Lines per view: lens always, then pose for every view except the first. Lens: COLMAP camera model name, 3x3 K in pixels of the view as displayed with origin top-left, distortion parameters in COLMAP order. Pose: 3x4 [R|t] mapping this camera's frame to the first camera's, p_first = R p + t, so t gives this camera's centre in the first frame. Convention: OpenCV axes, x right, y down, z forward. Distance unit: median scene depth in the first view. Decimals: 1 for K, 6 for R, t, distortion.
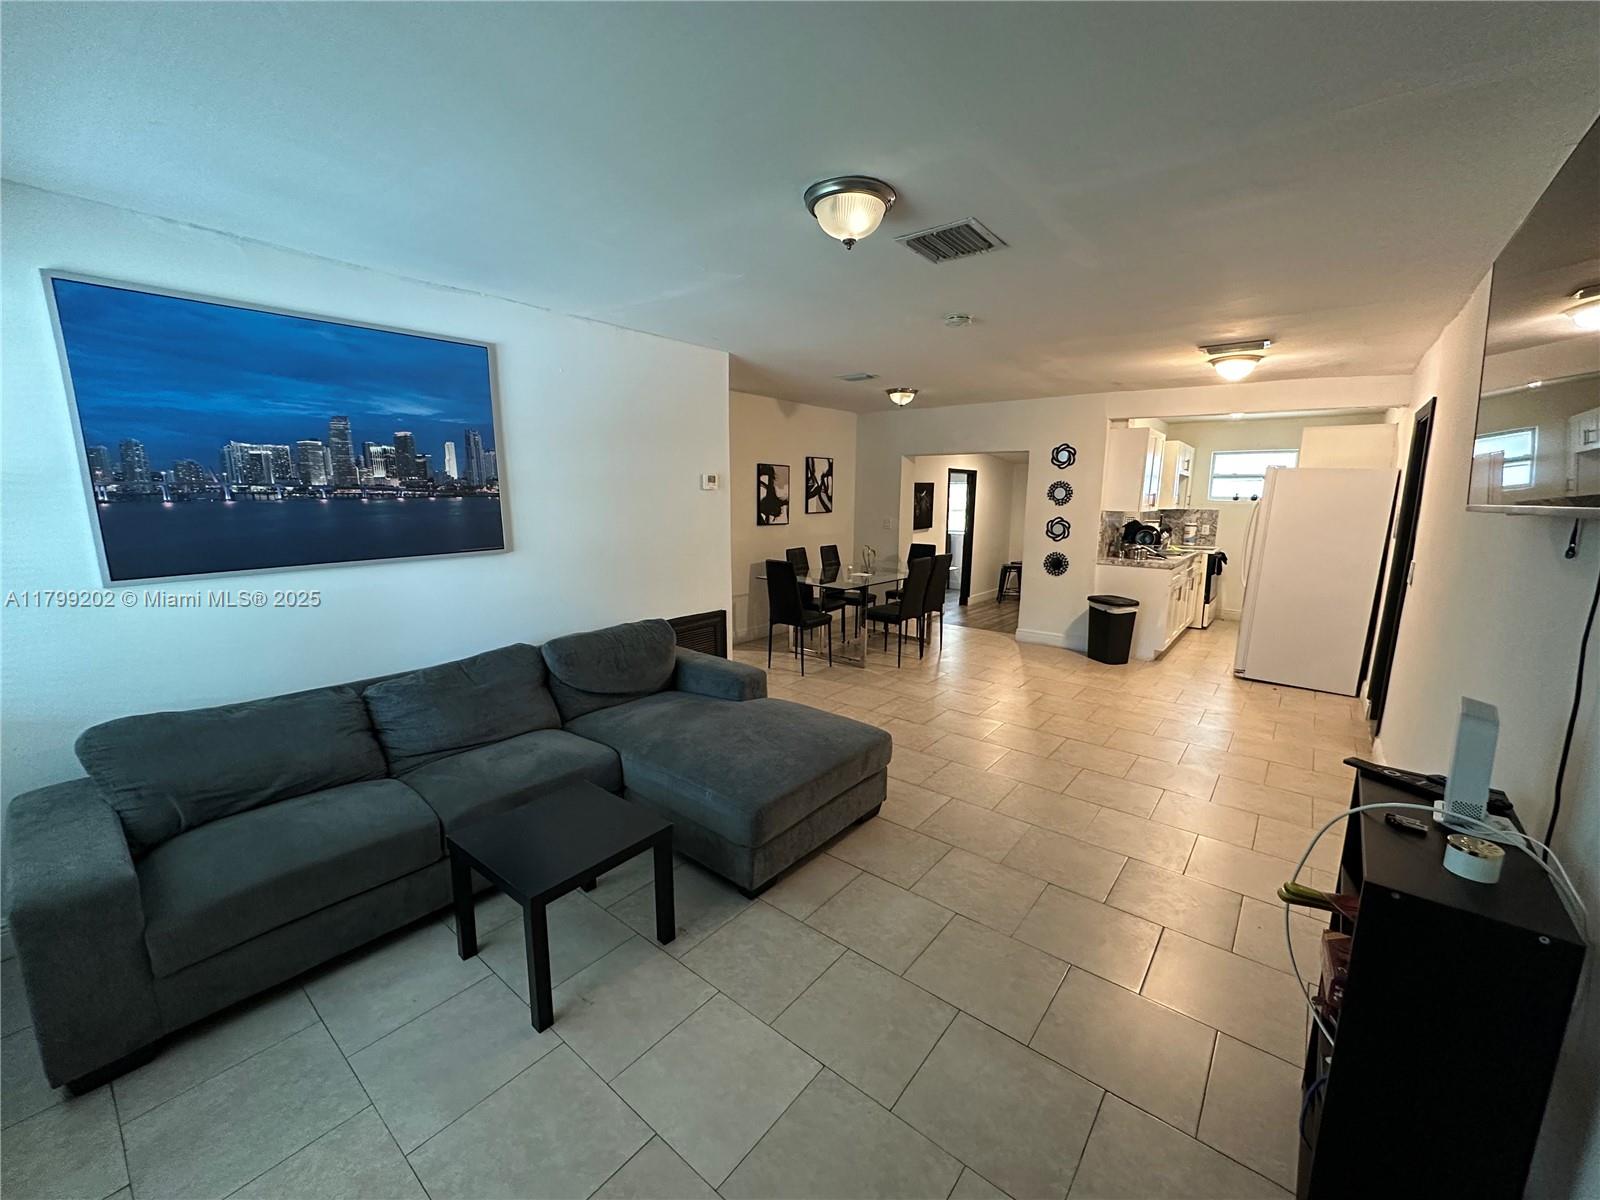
lens RADIAL K [[638.3, 0, 800.0], [0, 638.3, 600.0], [0, 0, 1]] dist [-0.000484, -0.000234]
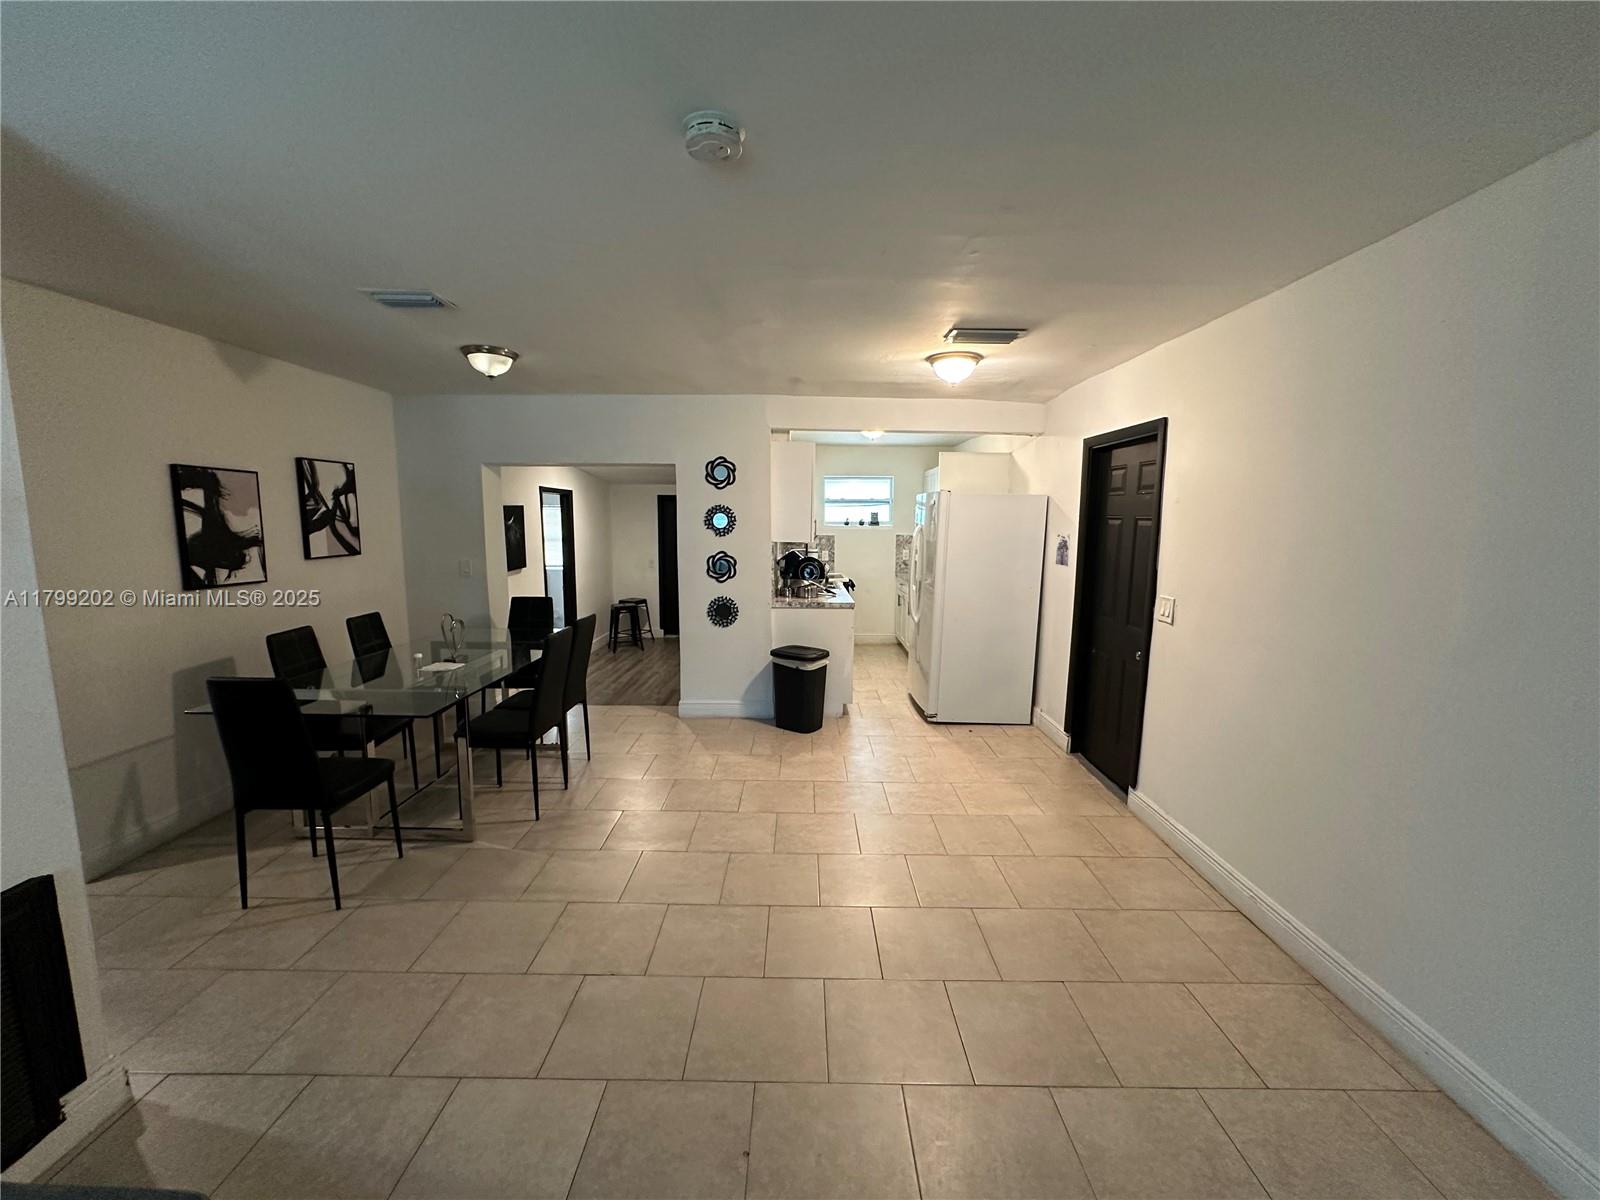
lens RADIAL K [[638.3, 0, 800.0], [0, 638.3, 600.0], [0, 0, 1]] dist [-0.000484, -0.000234]
pose [[0.780676, -0.084577, 0.619187, -0.002053], [0.106383, 0.994324, 0.001689, -0.061683], [-0.615815, 0.064553, 0.785242, 0.335124]]
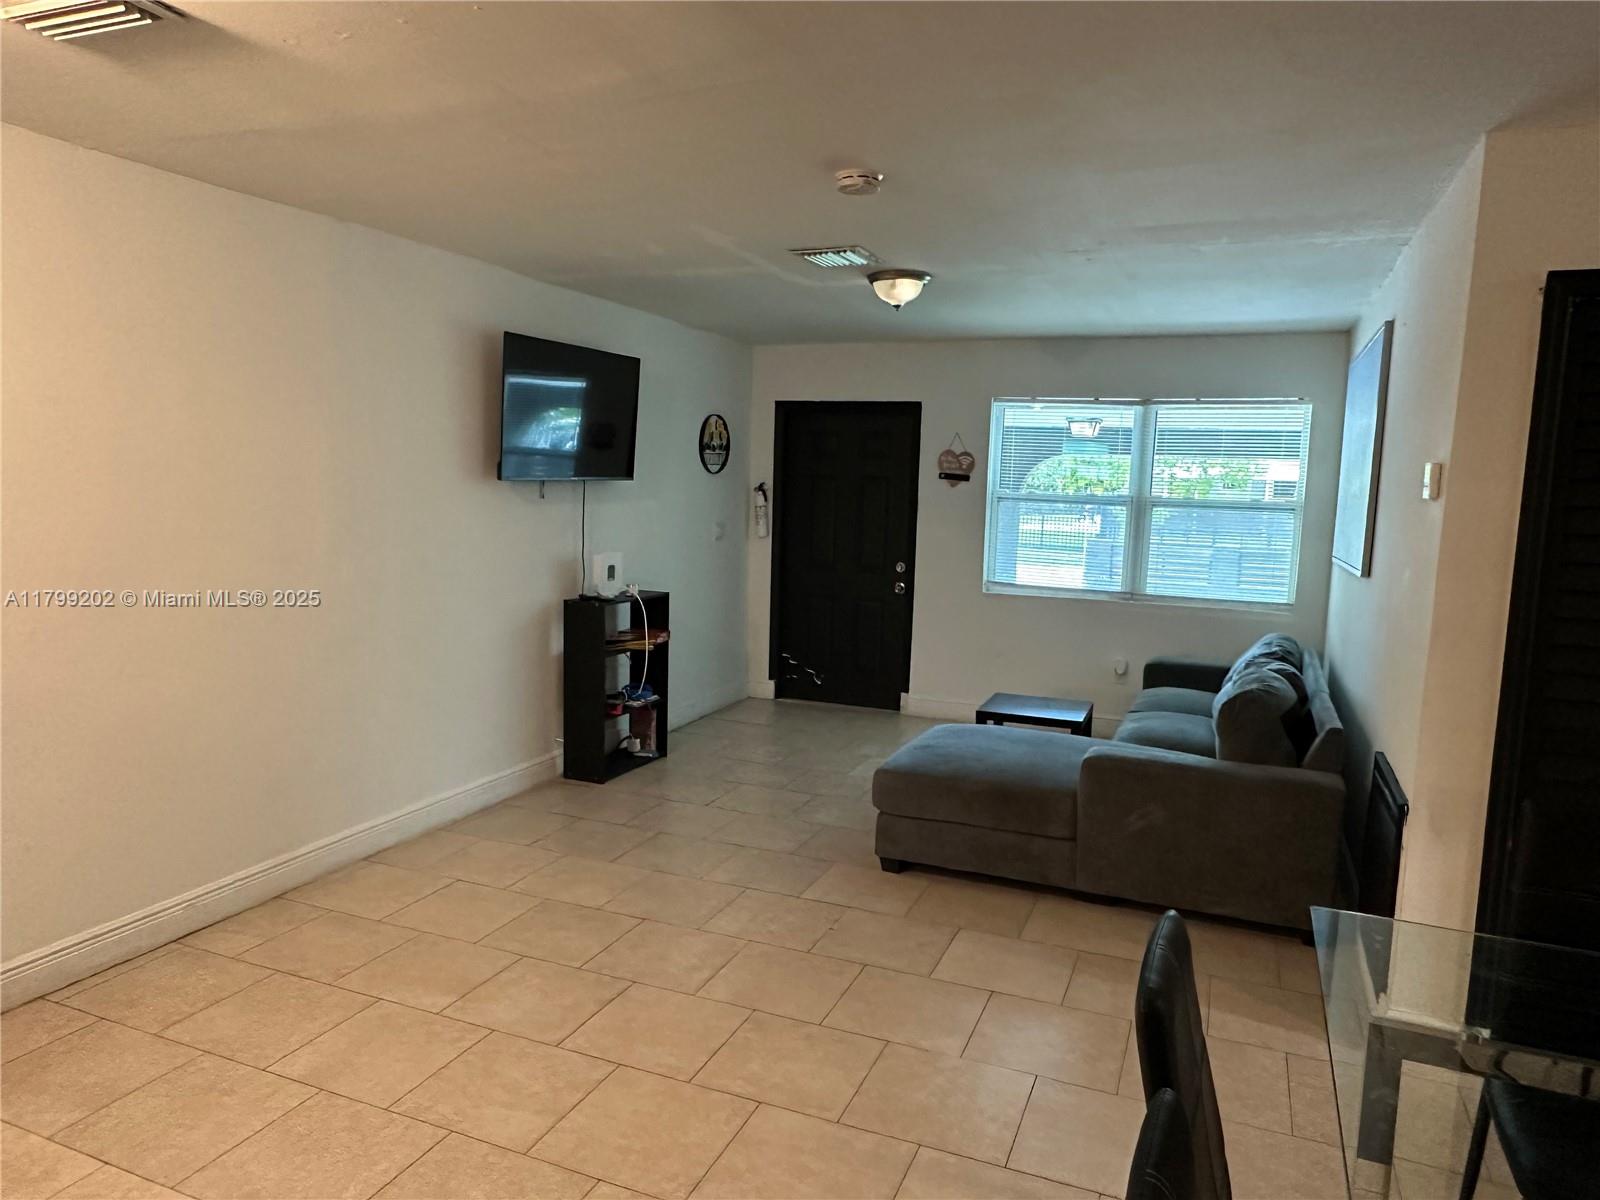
lens RADIAL K [[1047.8, 0, 797.7], [0, 1047.8, 609.6], [0, 0, 1]] dist [-0.001952, -0.000182]
pose [[-0.959056, 0.001711, -0.283210, 0.293931], [-0.082338, 0.955105, 0.284596, -0.175172], [0.270982, 0.296263, -0.915859, 1.018193]]
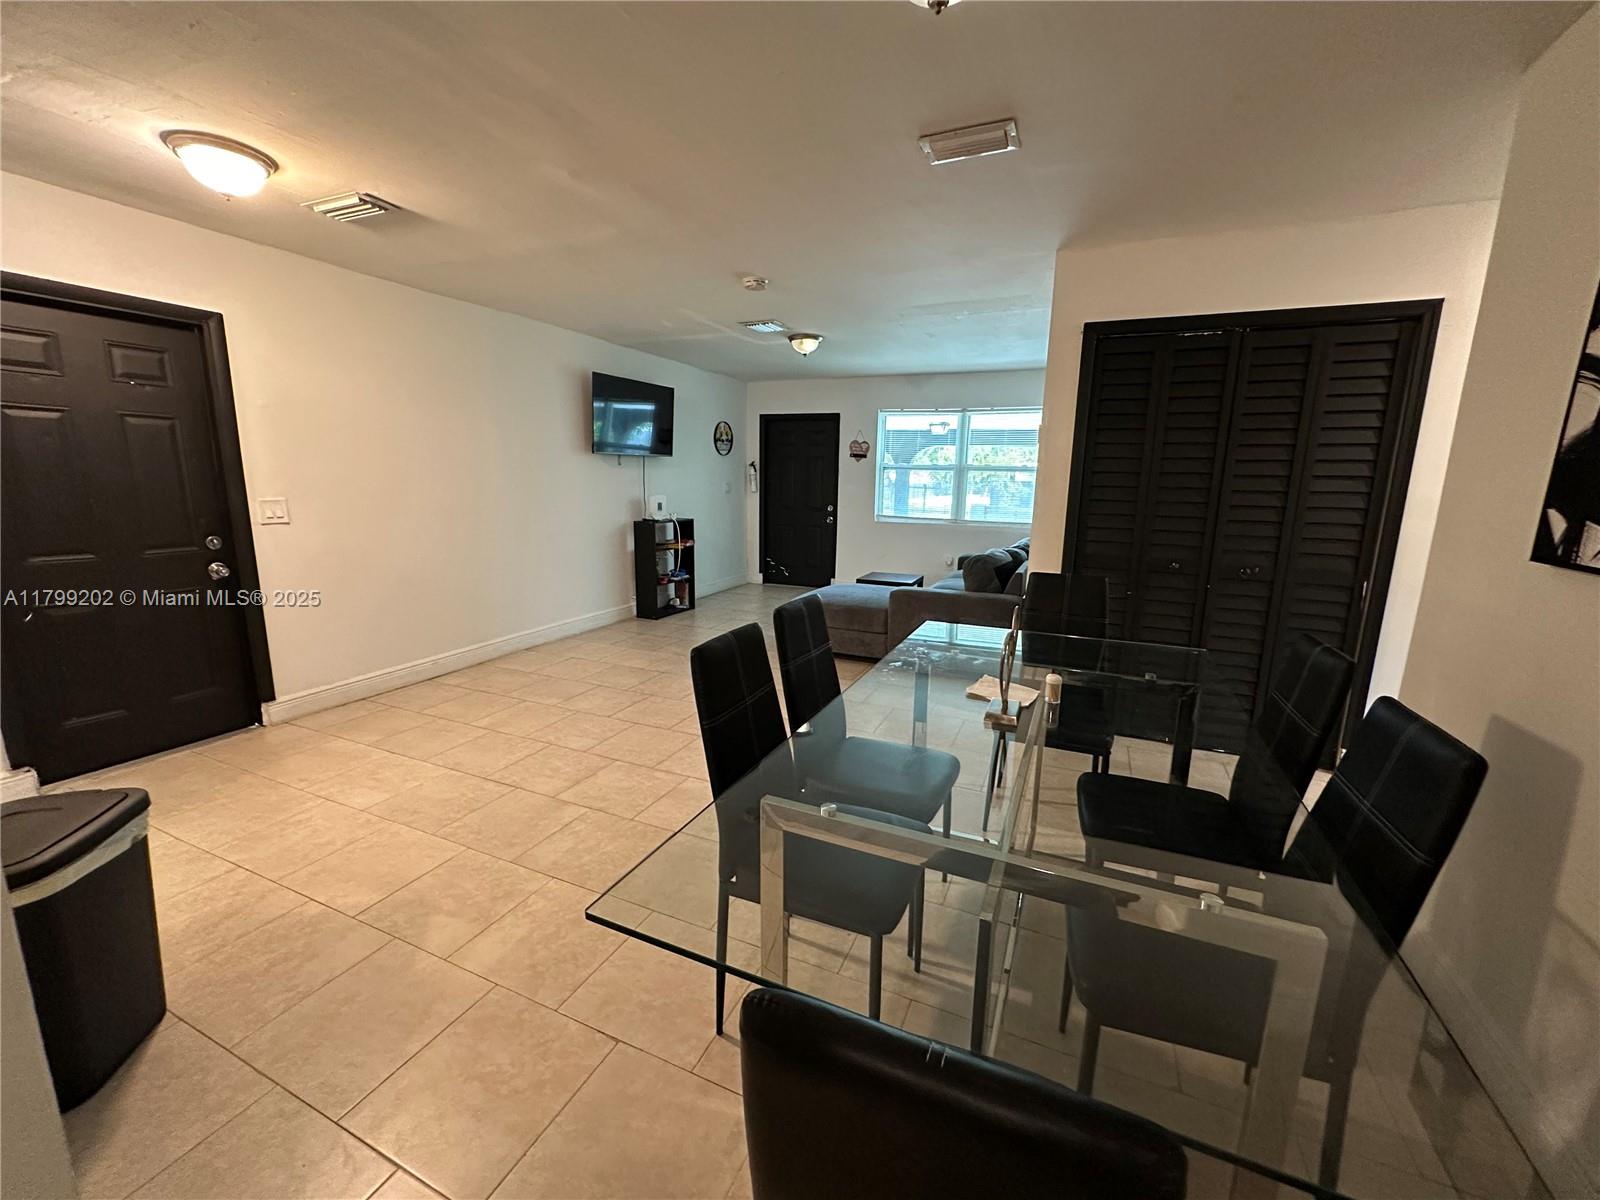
lens RADIAL K [[638.3, 0, 800.0], [0, 638.3, 600.0], [0, 0, 1]] dist [-0.000484, -0.000234]
pose [[-0.966403, 0.026314, -0.255682, 0.243978], [-0.066957, 0.934628, 0.349267, -0.166287], [0.248158, 0.354652, -0.901465, 1.149061]]
